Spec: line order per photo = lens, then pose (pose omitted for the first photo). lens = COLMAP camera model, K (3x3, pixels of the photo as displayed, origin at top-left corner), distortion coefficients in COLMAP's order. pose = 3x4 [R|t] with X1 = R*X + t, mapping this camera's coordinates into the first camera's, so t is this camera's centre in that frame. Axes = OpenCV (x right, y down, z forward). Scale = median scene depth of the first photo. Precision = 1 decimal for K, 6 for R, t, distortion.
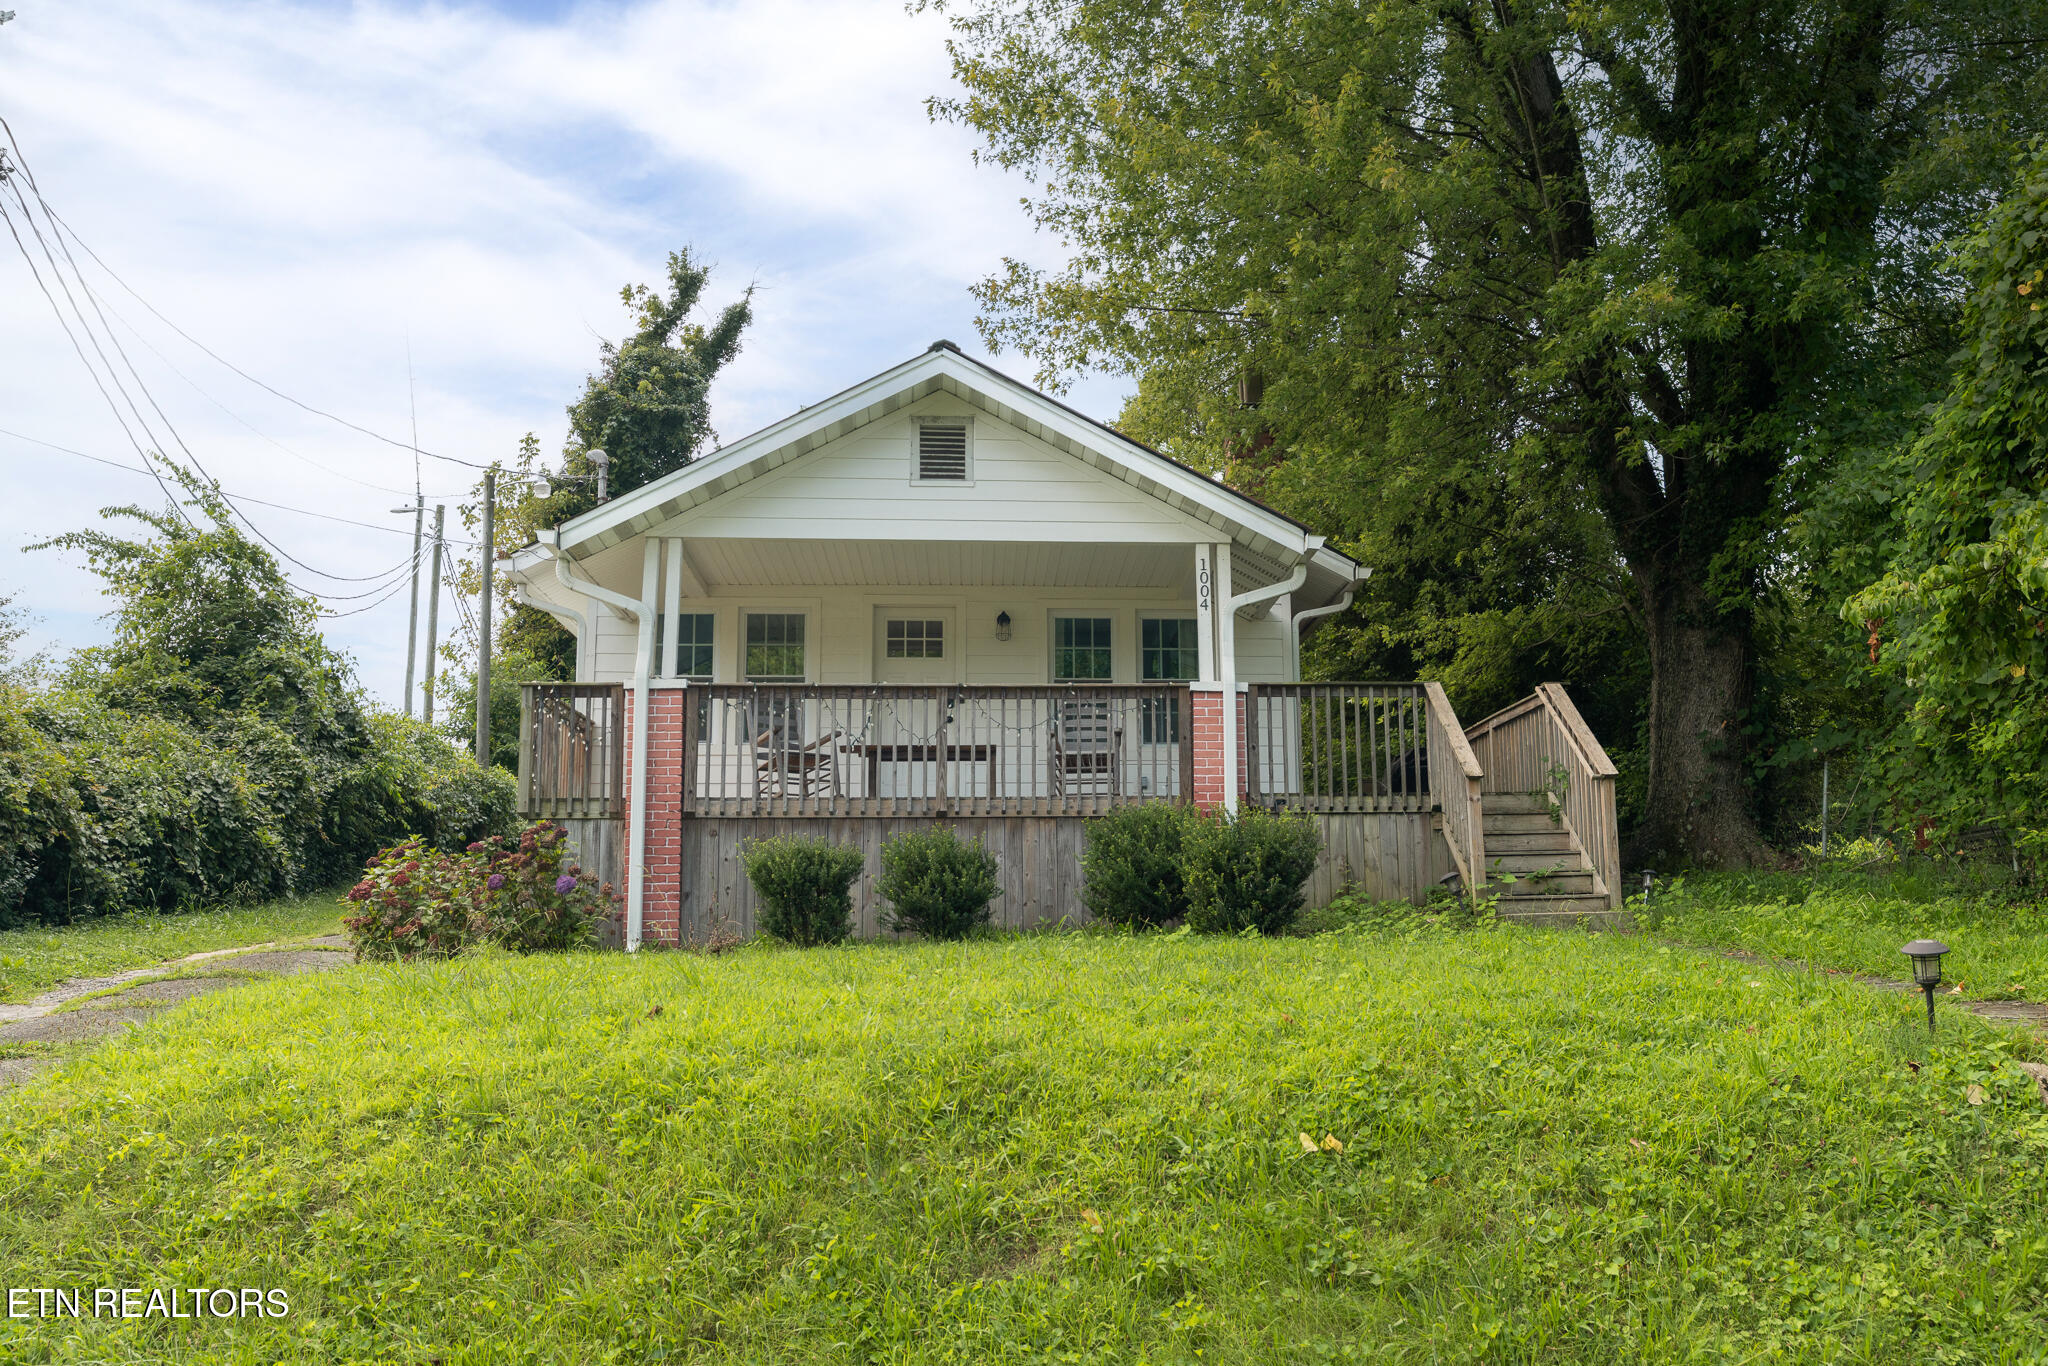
lens RADIAL K [[1854.5, 0, 1024.0], [0, 1854.5, 683.0], [0, 0, 1]] dist [0.065069, -0.000120]
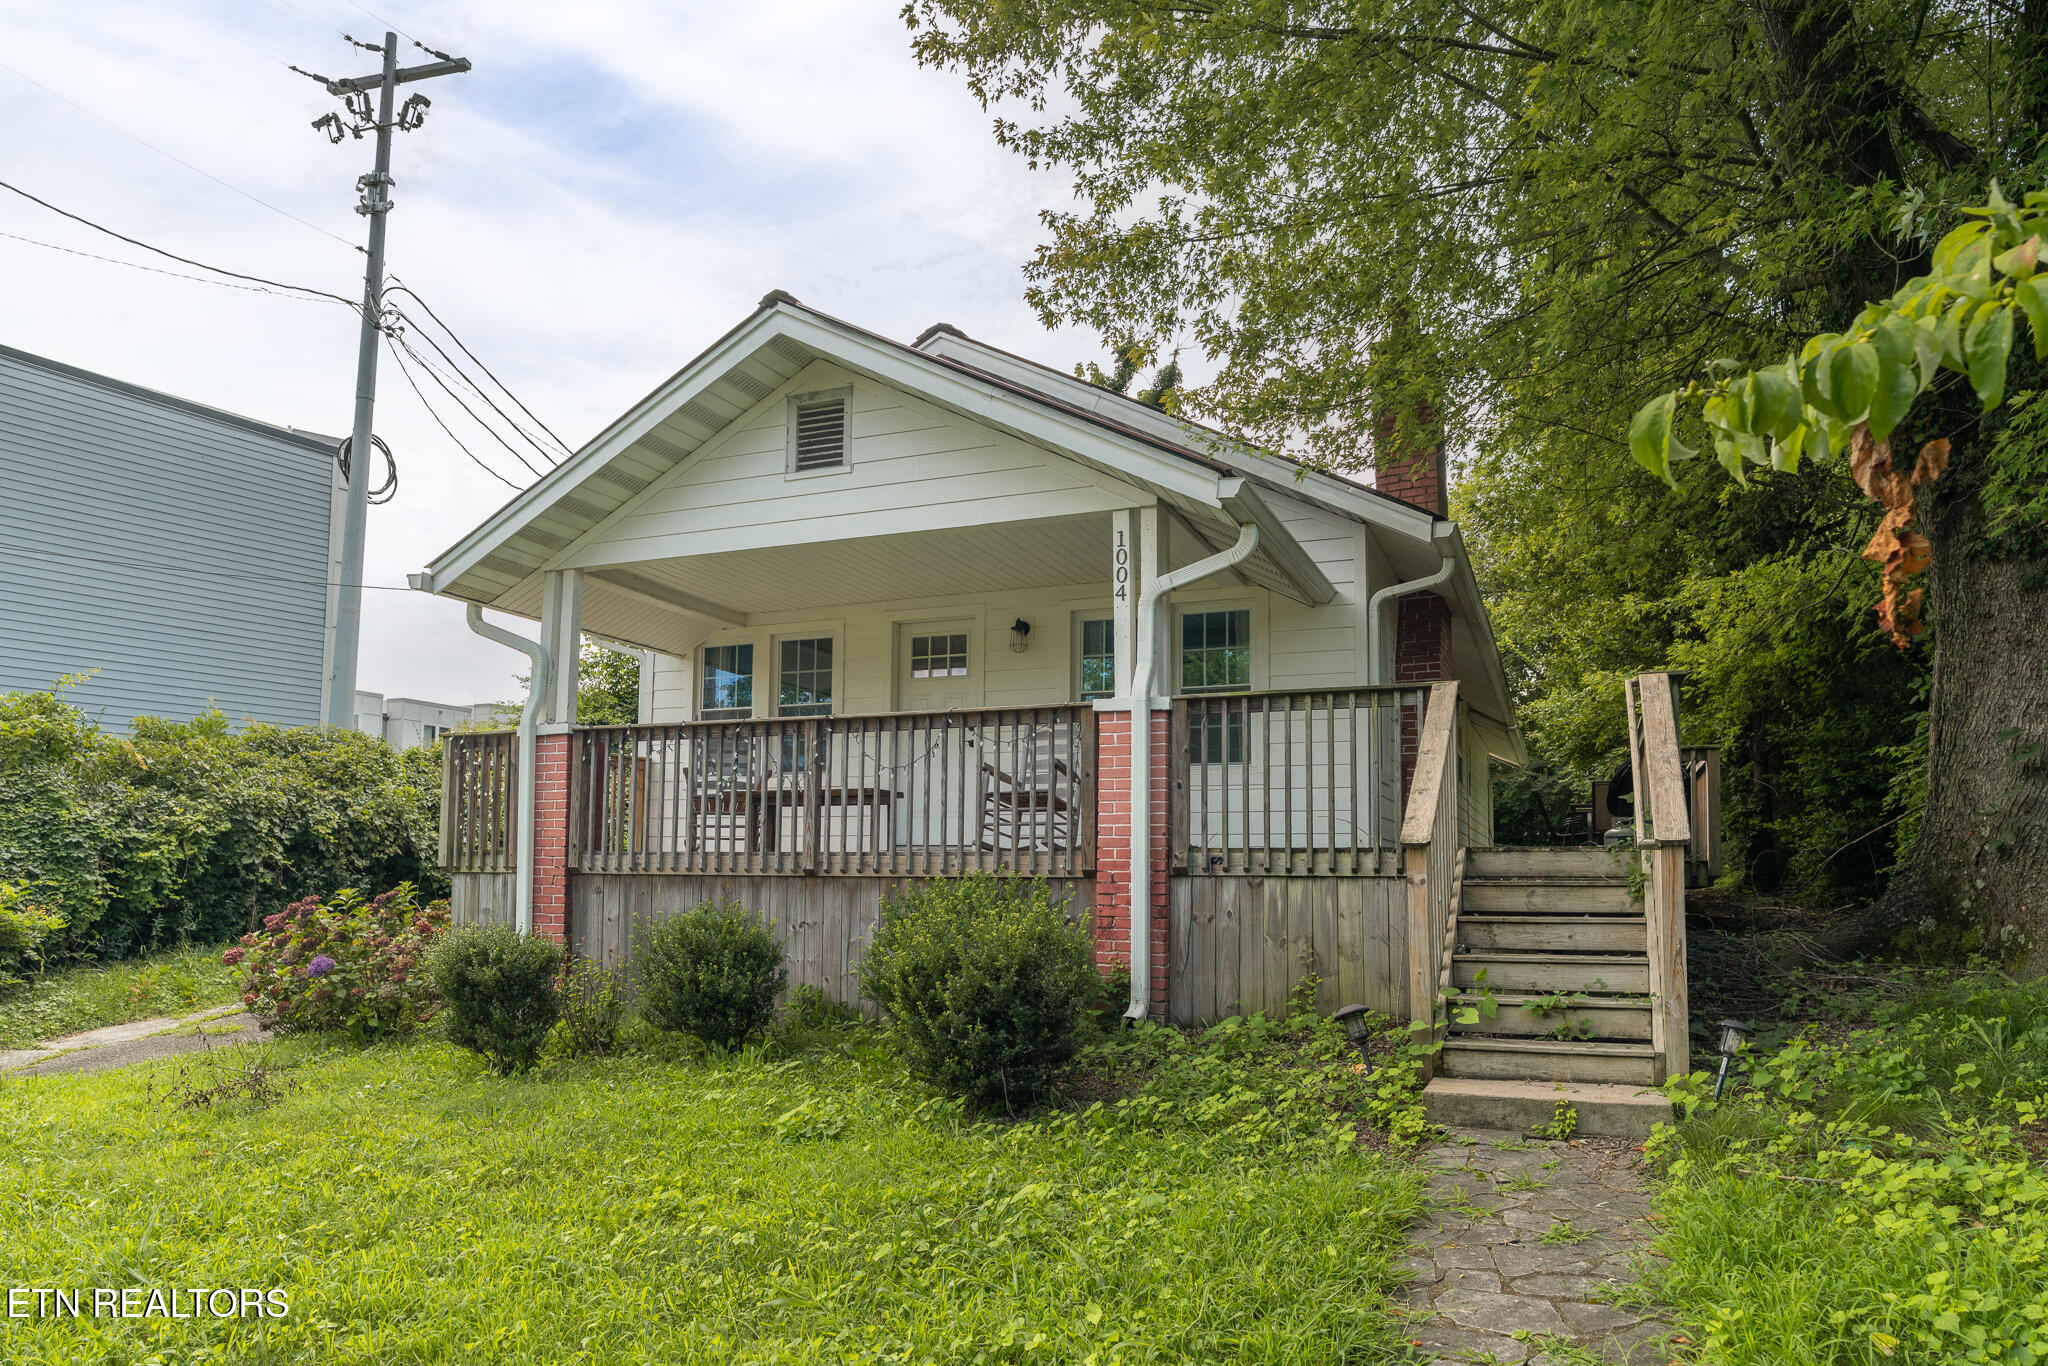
lens RADIAL K [[1214.6, 0, 1025.2], [0, 1214.6, 792.3], [0, 0, 1]] dist [0.004062, 0.000615]
pose [[0.887645, -0.011485, -0.460385, 0.285259], [0.055185, 0.995138, 0.081575, -0.004719], [0.457210, -0.097816, 0.883963, 0.544745]]
